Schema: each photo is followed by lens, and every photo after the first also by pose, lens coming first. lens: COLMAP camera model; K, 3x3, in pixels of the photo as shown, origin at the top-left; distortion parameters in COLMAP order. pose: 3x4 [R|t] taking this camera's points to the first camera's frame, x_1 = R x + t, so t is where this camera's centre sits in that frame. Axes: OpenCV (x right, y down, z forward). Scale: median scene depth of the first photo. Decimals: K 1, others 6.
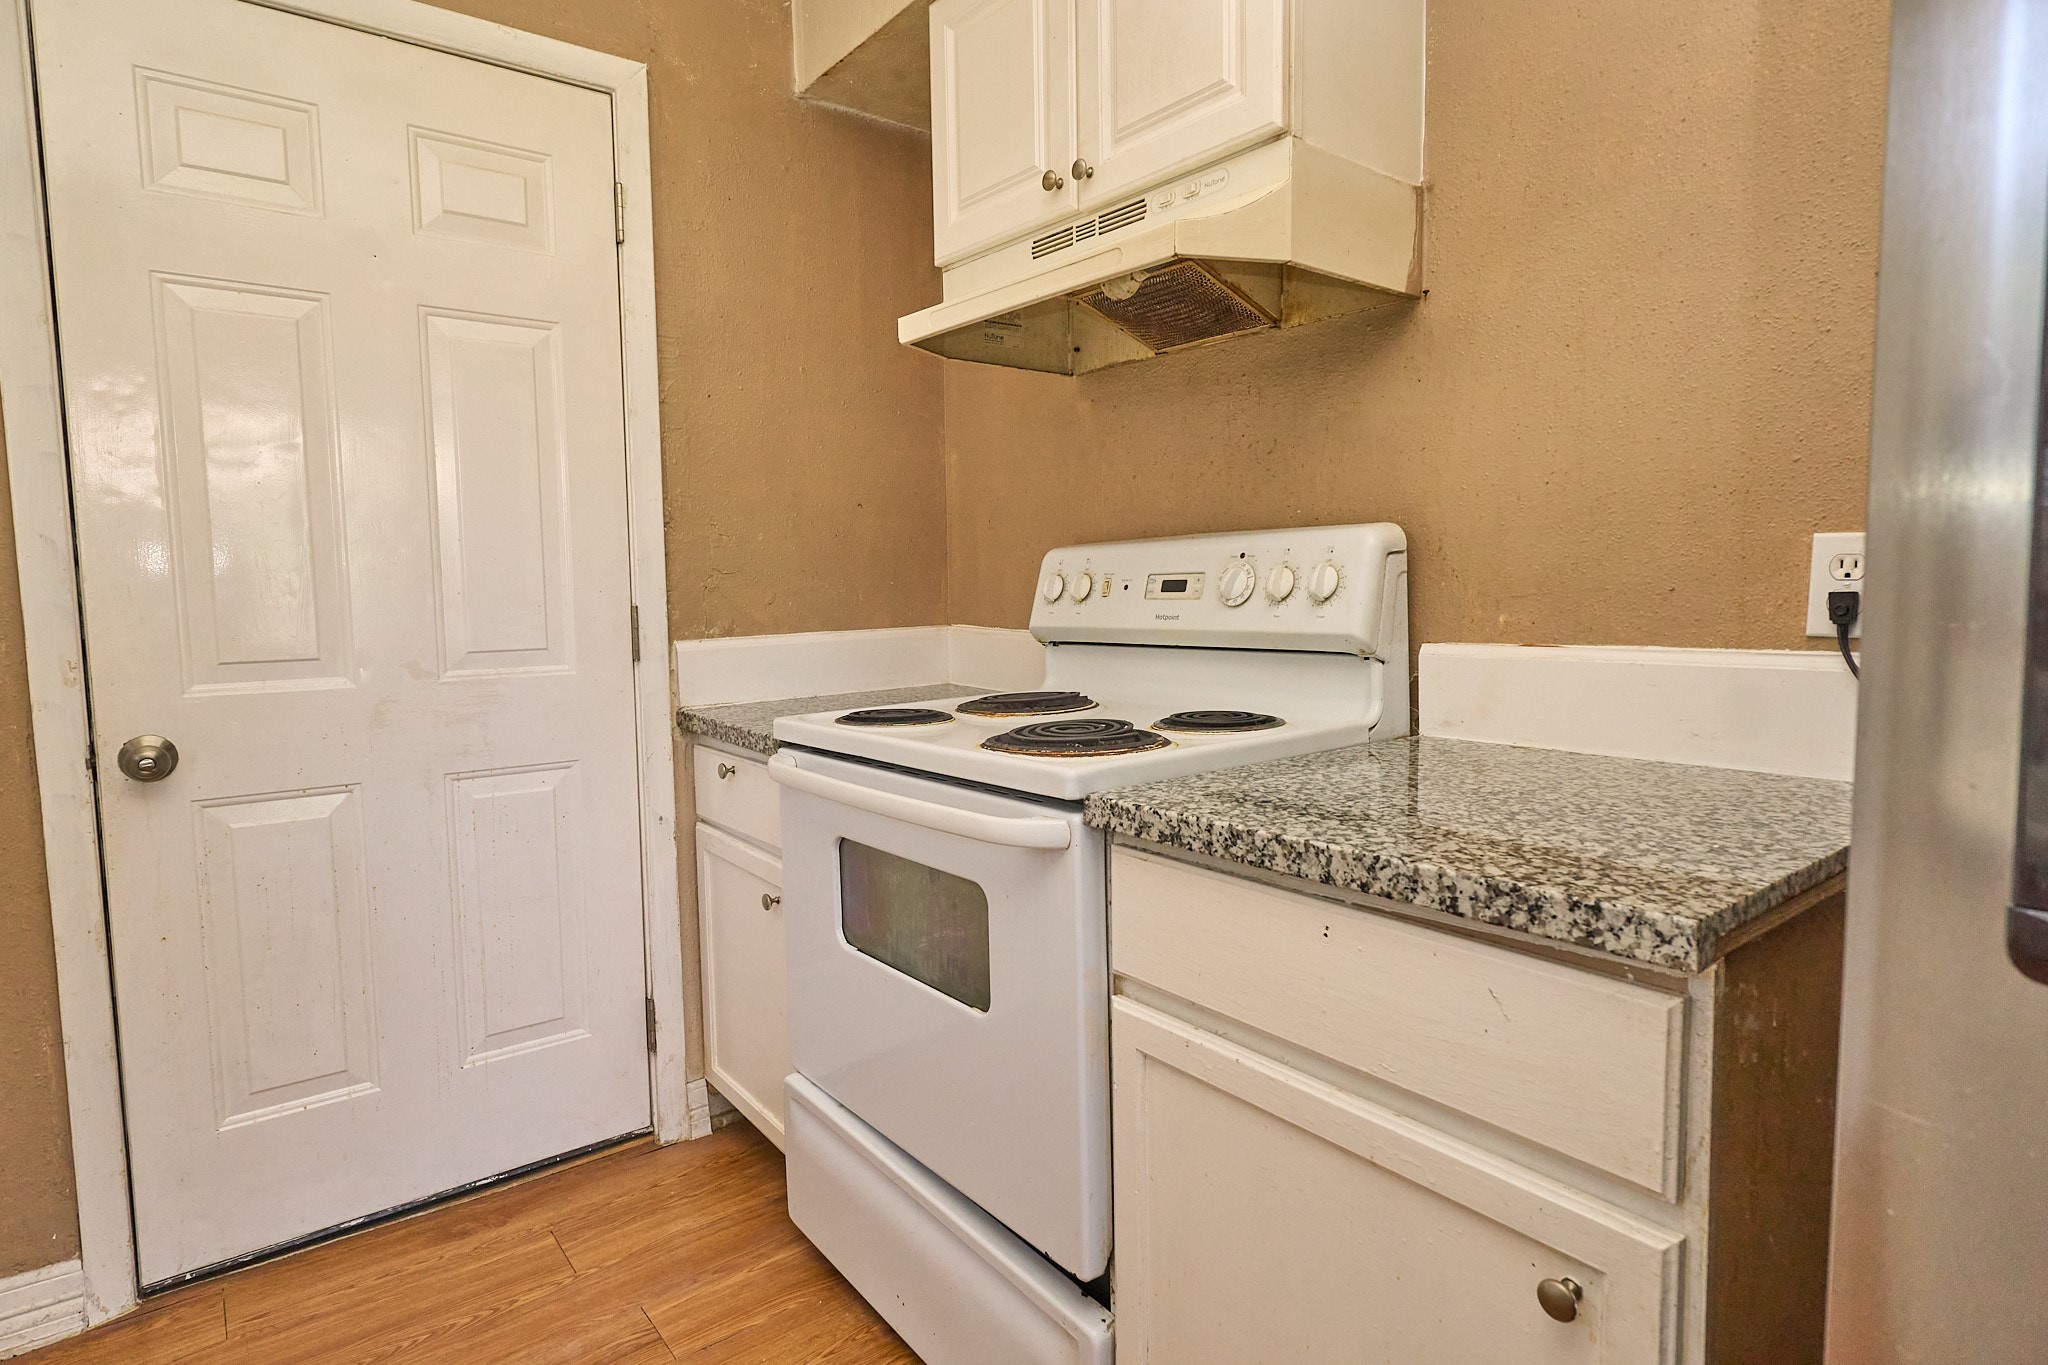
lens RADIAL K [[1082.6, 0, 1025.3], [0, 1082.6, 667.0], [0, 0, 1]] dist [0.001257, -0.000485]
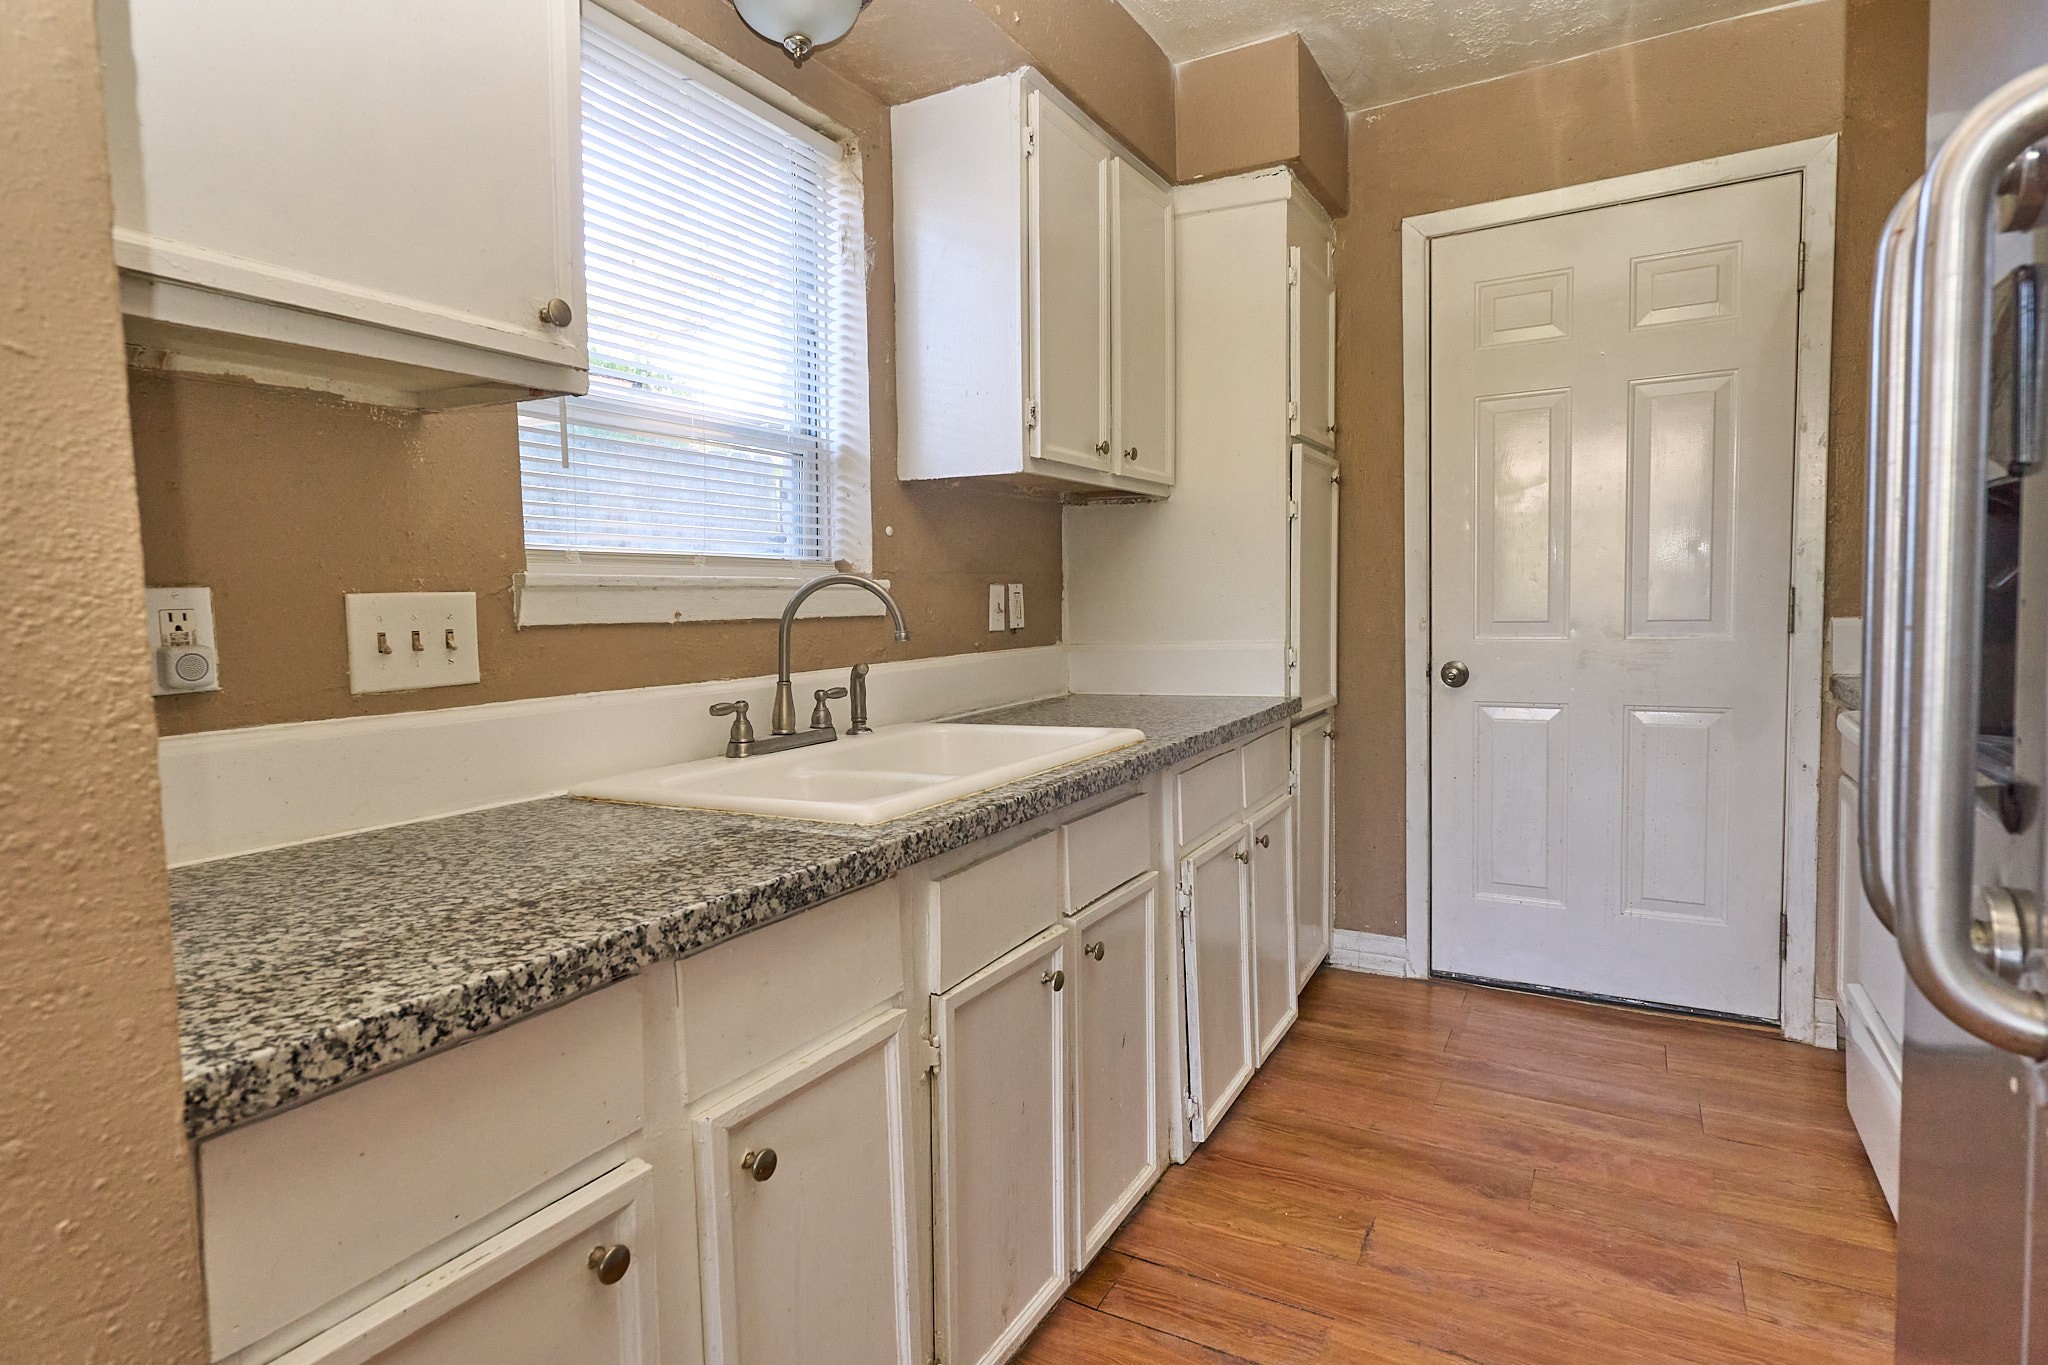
lens RADIAL K [[1082.6, 0, 1024.8], [0, 1082.6, 669.9], [0, 0, 1]] dist [0.001257, -0.000485]
pose [[0.391802, 0.072334, -0.917202, 0.472162], [-0.054299, 0.996985, 0.055431, 0.016636], [0.918446, 0.028085, 0.394548, -0.300254]]
